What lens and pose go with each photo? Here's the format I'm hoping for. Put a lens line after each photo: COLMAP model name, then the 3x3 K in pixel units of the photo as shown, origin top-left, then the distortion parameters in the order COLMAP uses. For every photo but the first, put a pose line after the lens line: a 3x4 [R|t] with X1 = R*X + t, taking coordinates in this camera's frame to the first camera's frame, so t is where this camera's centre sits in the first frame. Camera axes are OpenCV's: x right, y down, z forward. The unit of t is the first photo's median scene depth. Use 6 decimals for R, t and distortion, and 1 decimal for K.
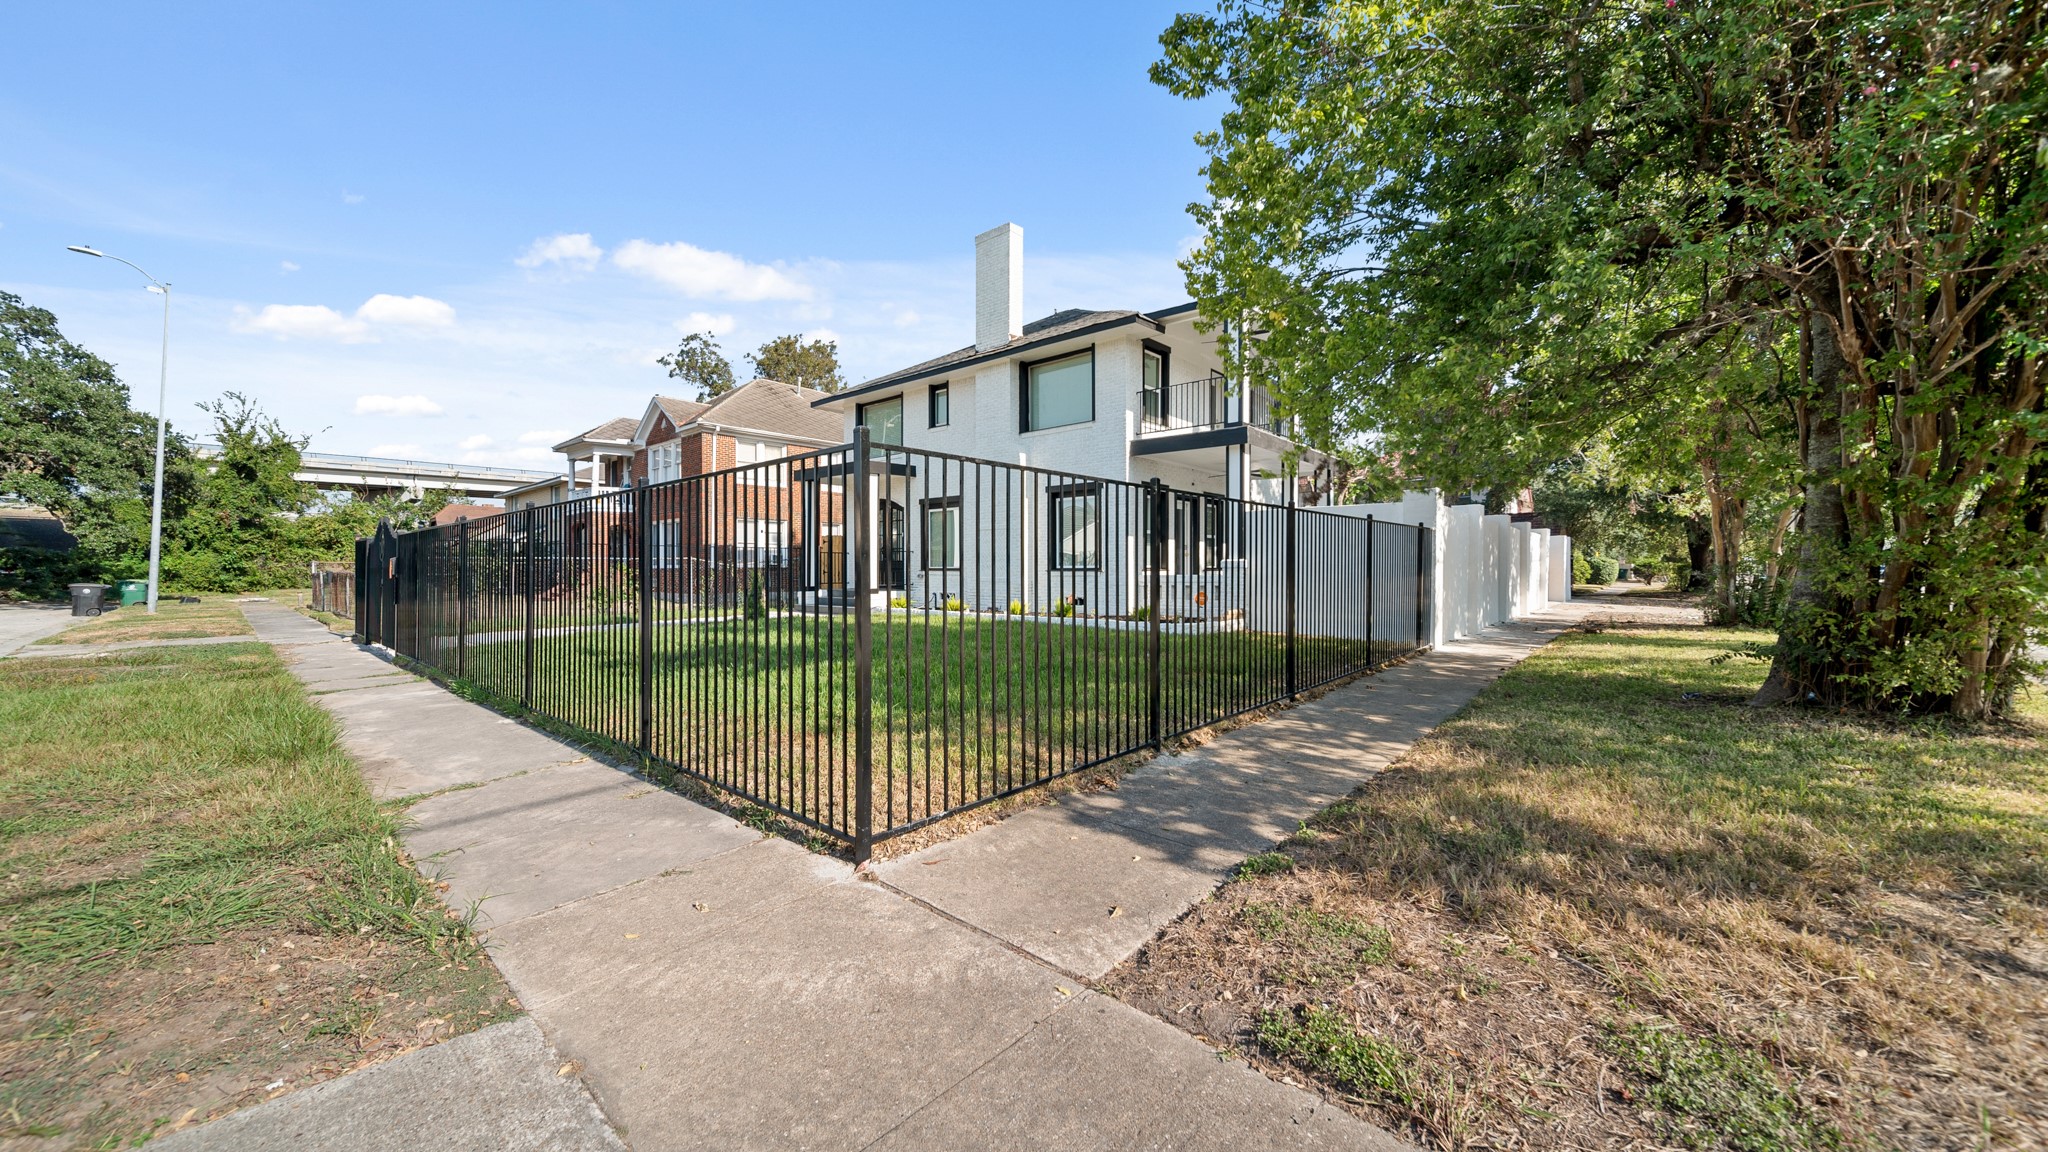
lens RADIAL K [[735.0, 0, 1015.7], [0, 735.0, 578.8], [0, 0, 1]] dist [-0.000683, 0.000018]
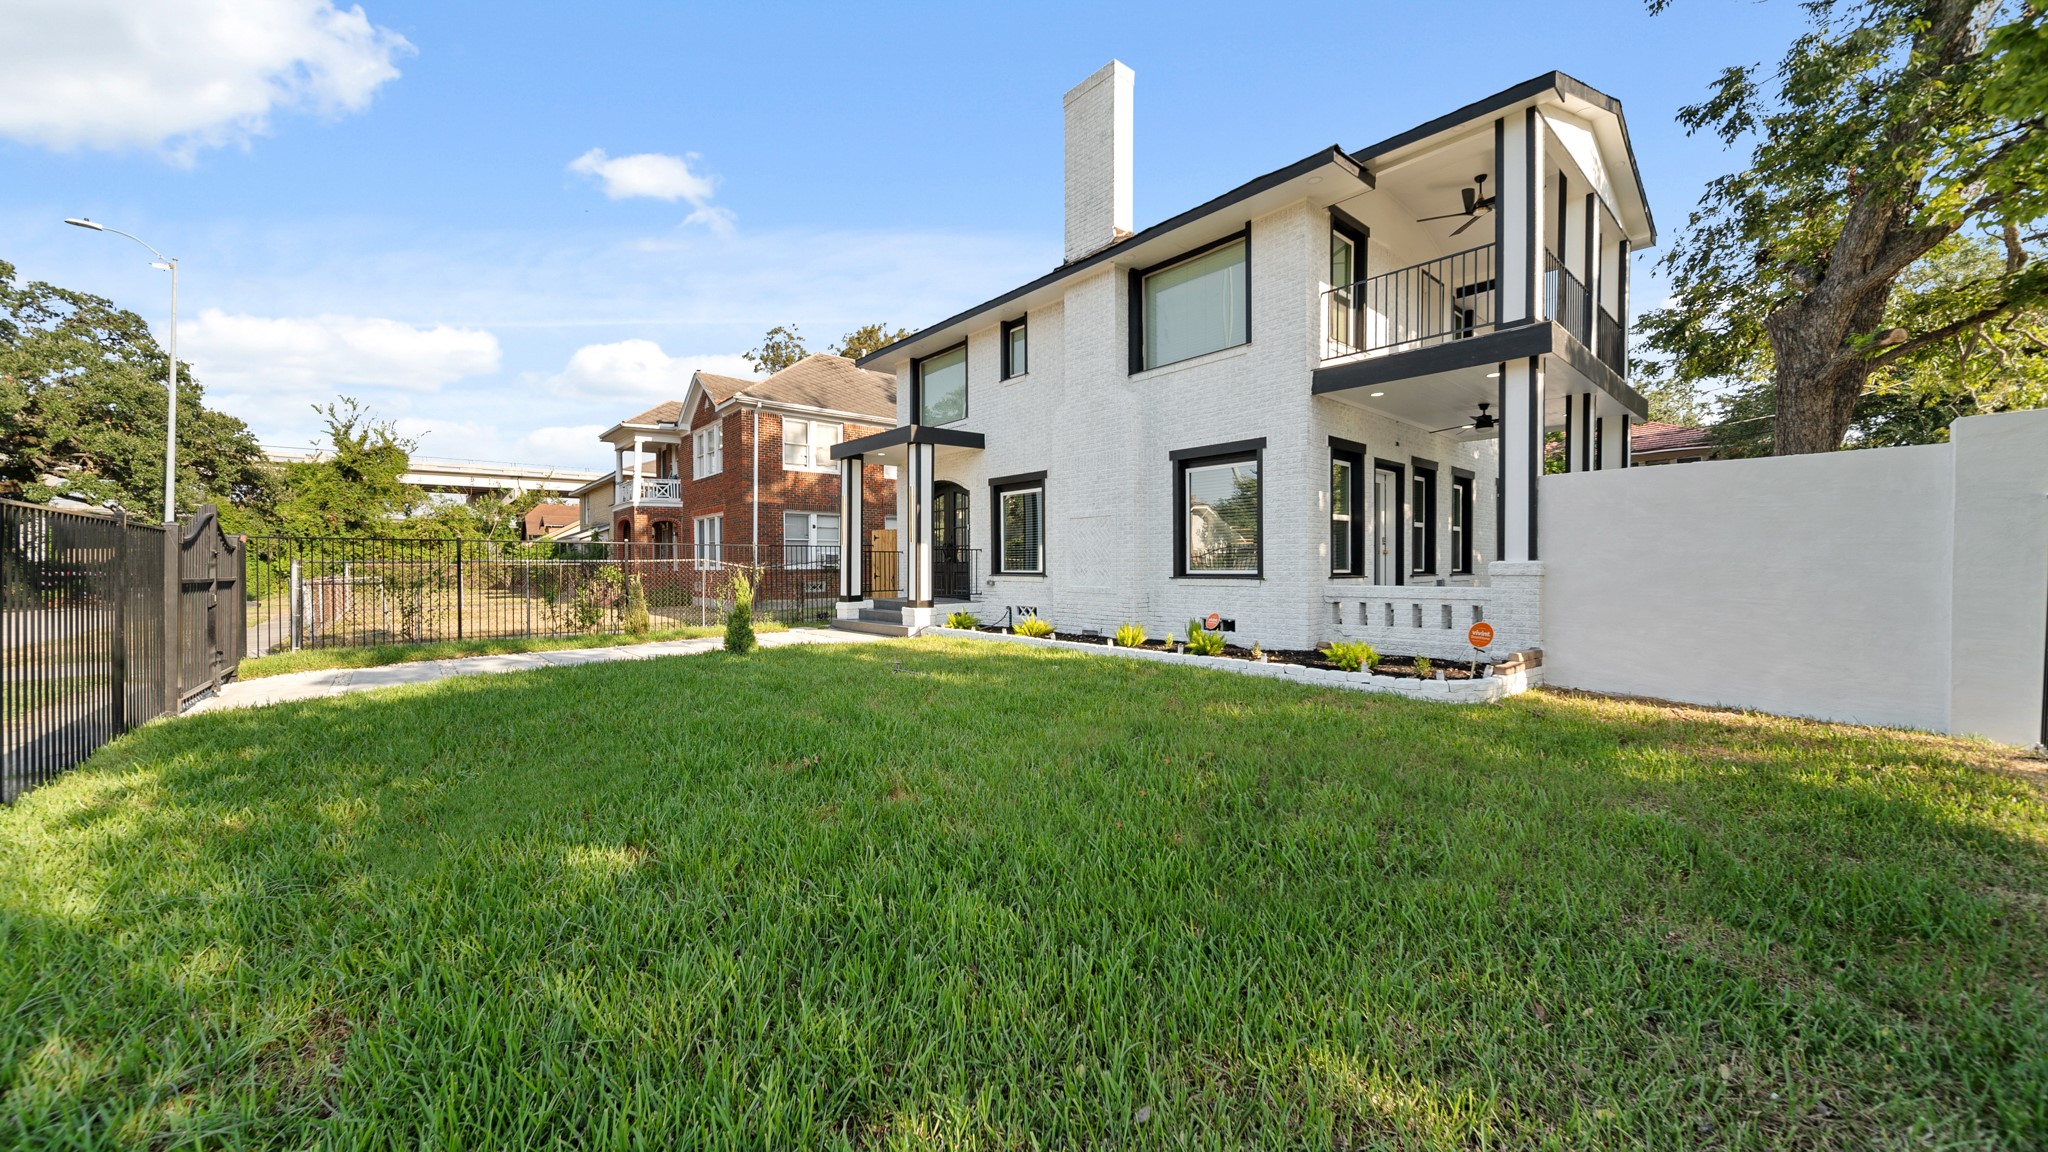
lens RADIAL K [[735.0, 0, 1015.7], [0, 735.0, 578.8], [0, 0, 1]] dist [-0.000683, 0.000018]
pose [[0.992093, 0.000043, -0.125505, -0.009212], [0.000406, 0.999994, 0.003547, -0.008312], [0.125504, -0.003570, 0.992087, 0.220694]]
